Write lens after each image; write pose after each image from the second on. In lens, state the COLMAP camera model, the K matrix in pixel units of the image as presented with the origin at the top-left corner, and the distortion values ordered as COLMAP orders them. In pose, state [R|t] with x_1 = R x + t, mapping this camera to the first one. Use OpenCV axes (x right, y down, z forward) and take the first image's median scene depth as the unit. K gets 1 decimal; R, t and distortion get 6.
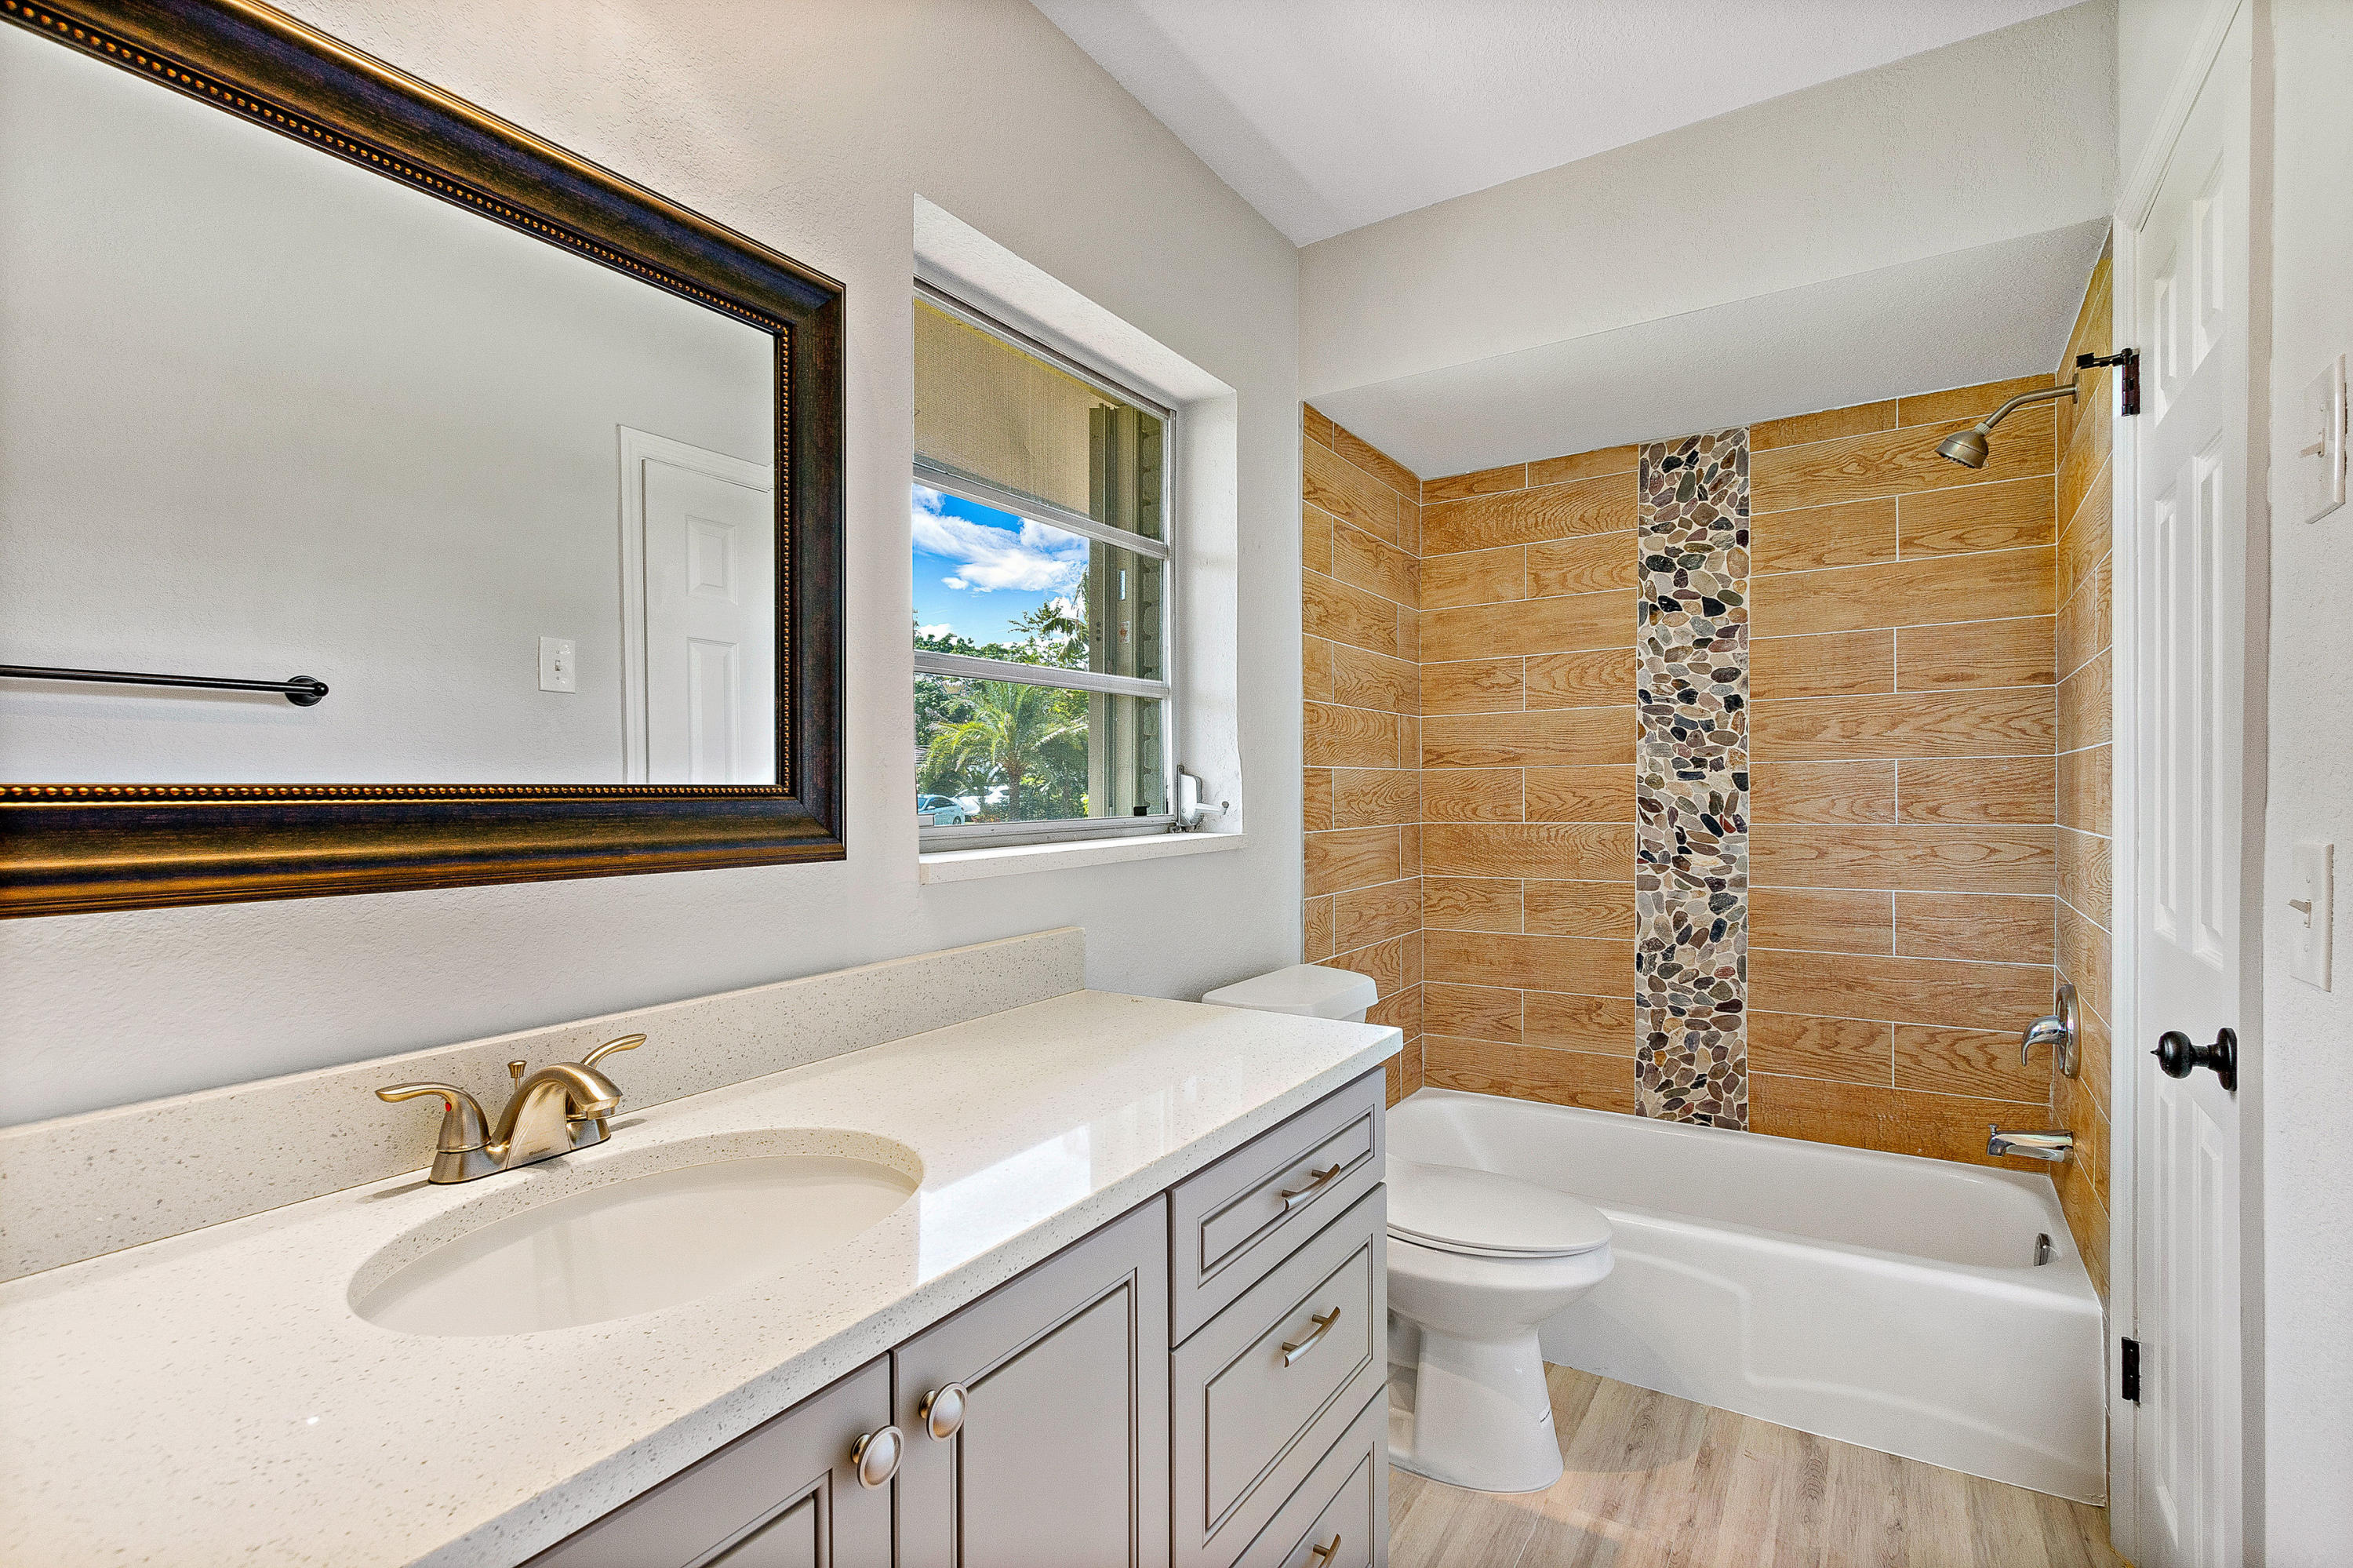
lens RADIAL K [[1088.6, 0, 1175.0], [0, 1088.6, 787.7], [0, 0, 1]] dist [0.001415, 0.000049]
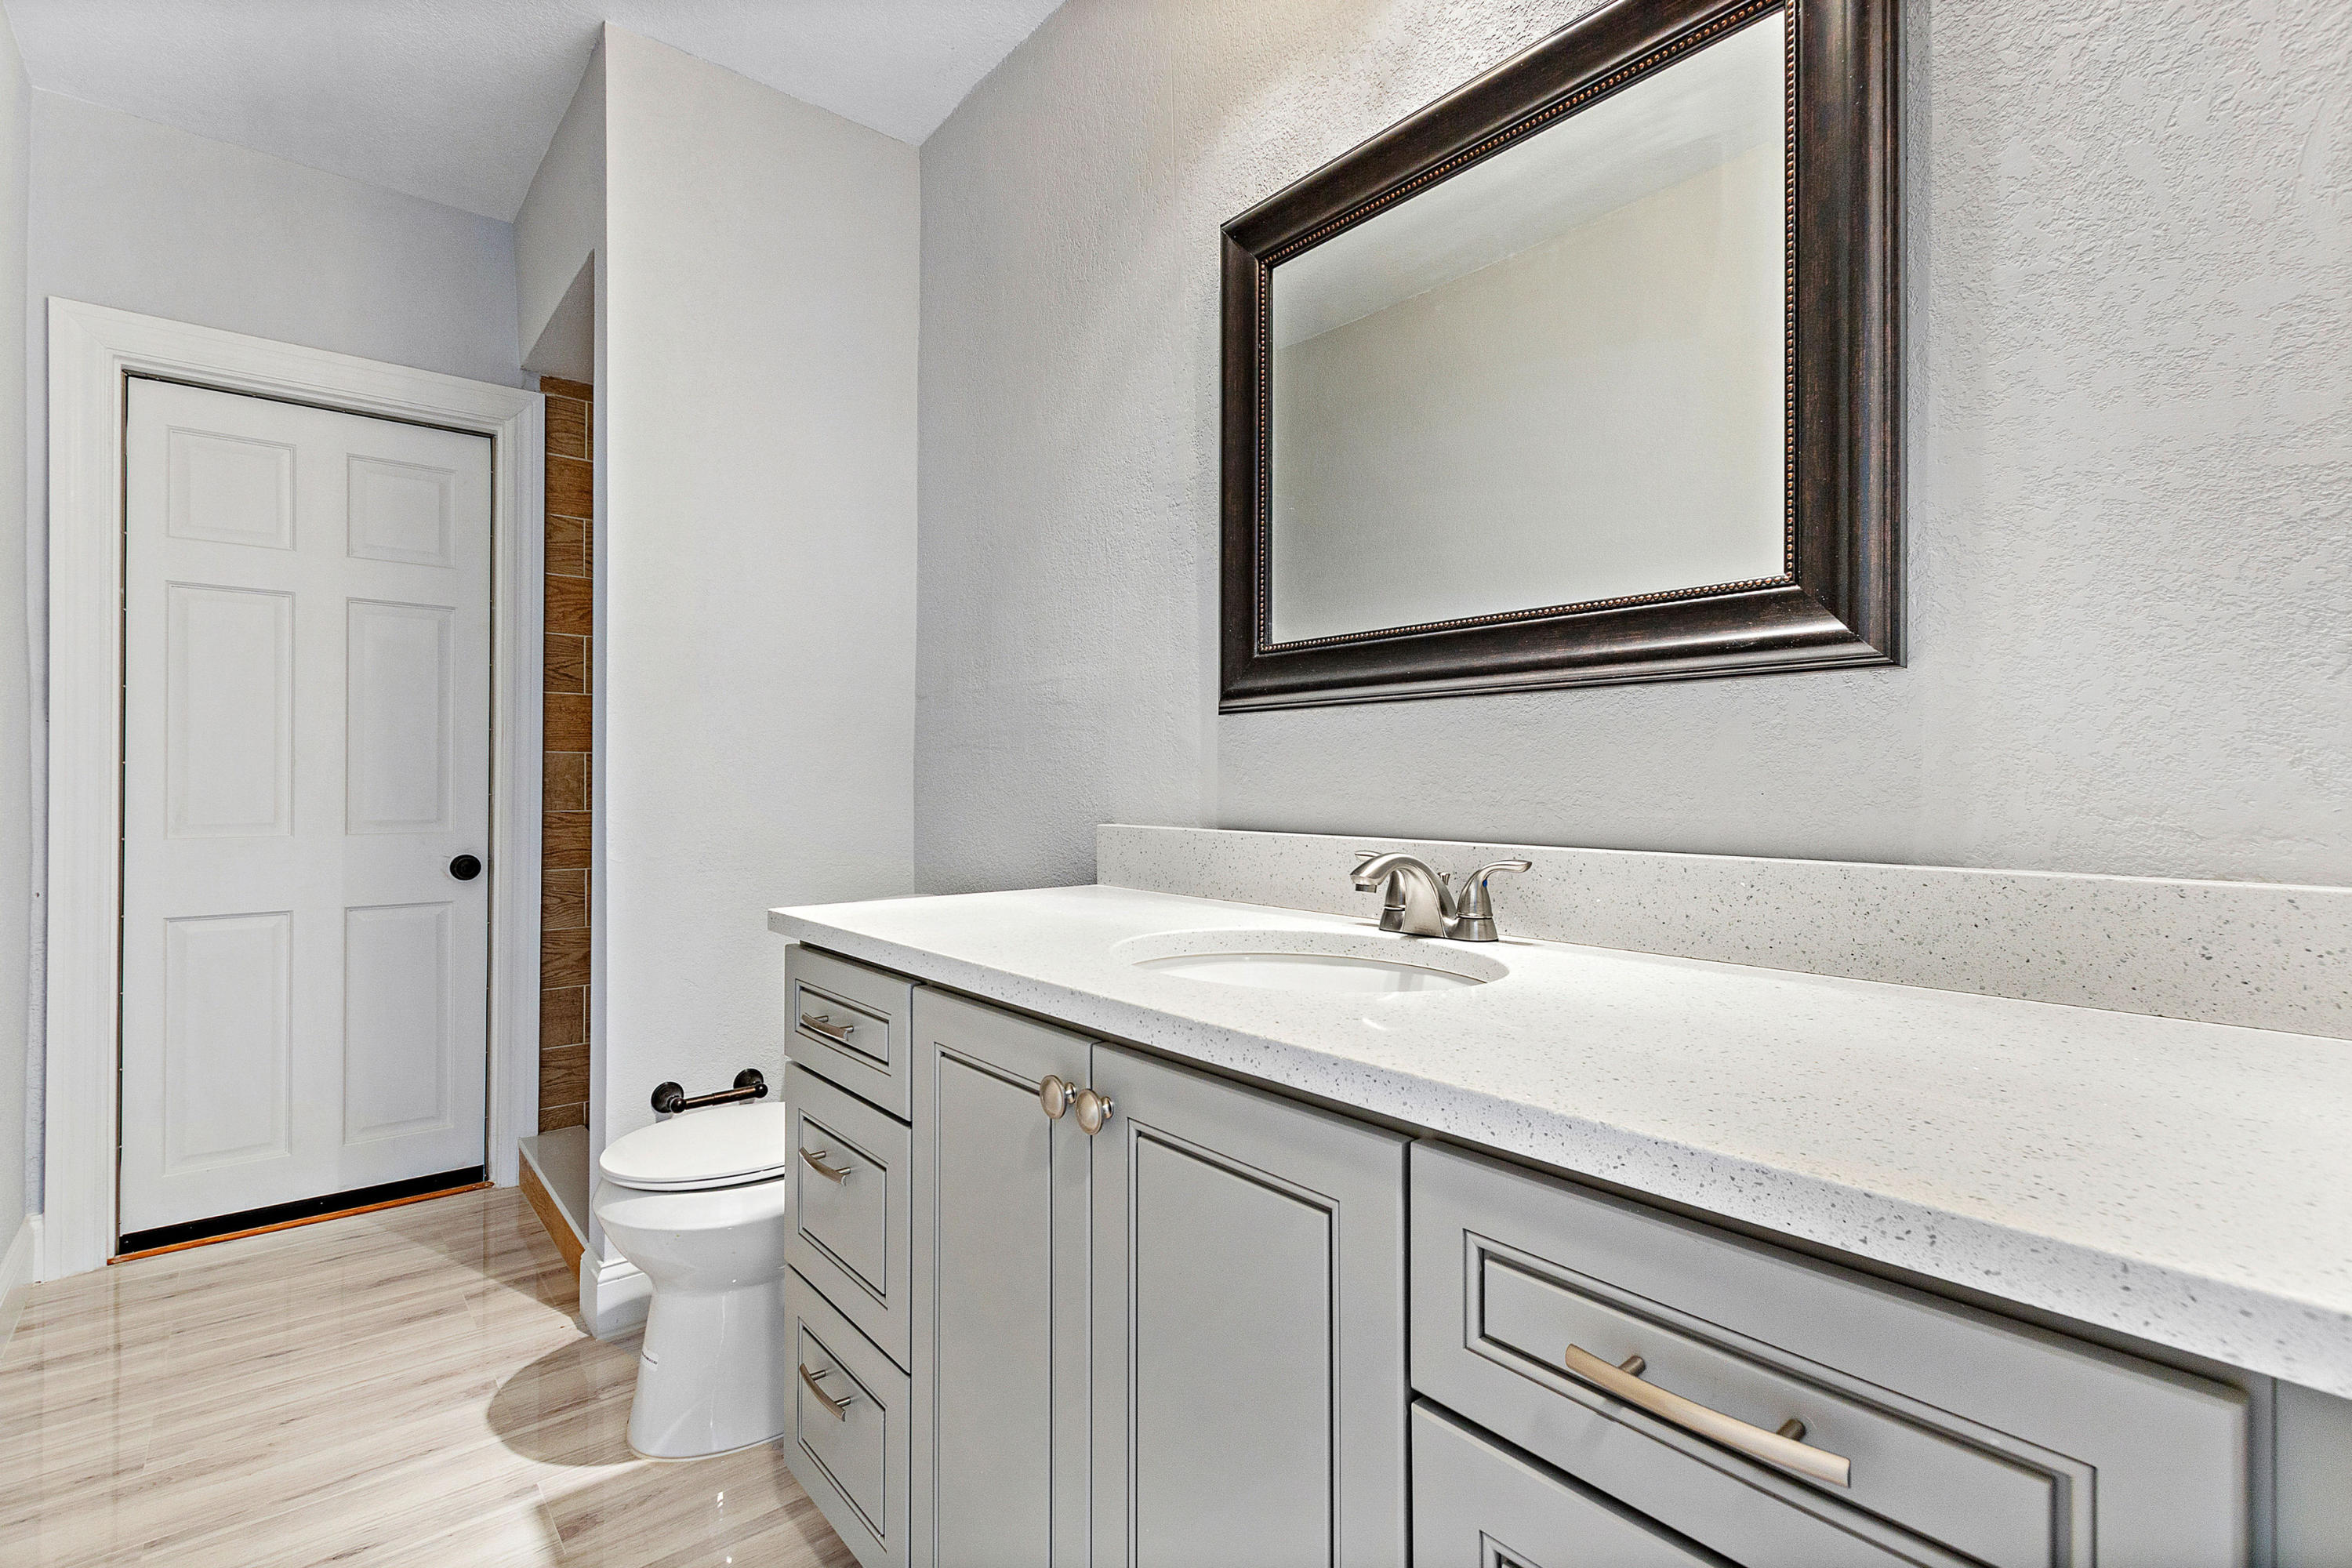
lens RADIAL K [[1088.1, 0, 1173.9], [0, 1088.1, 781.7], [0, 0, 1]] dist [0.001415, 0.000049]
pose [[-0.298996, 0.007007, -0.954229, 0.486130], [0.002049, 0.999975, 0.006701, 0.141716], [0.954252, 0.000048, -0.299003, 0.857750]]
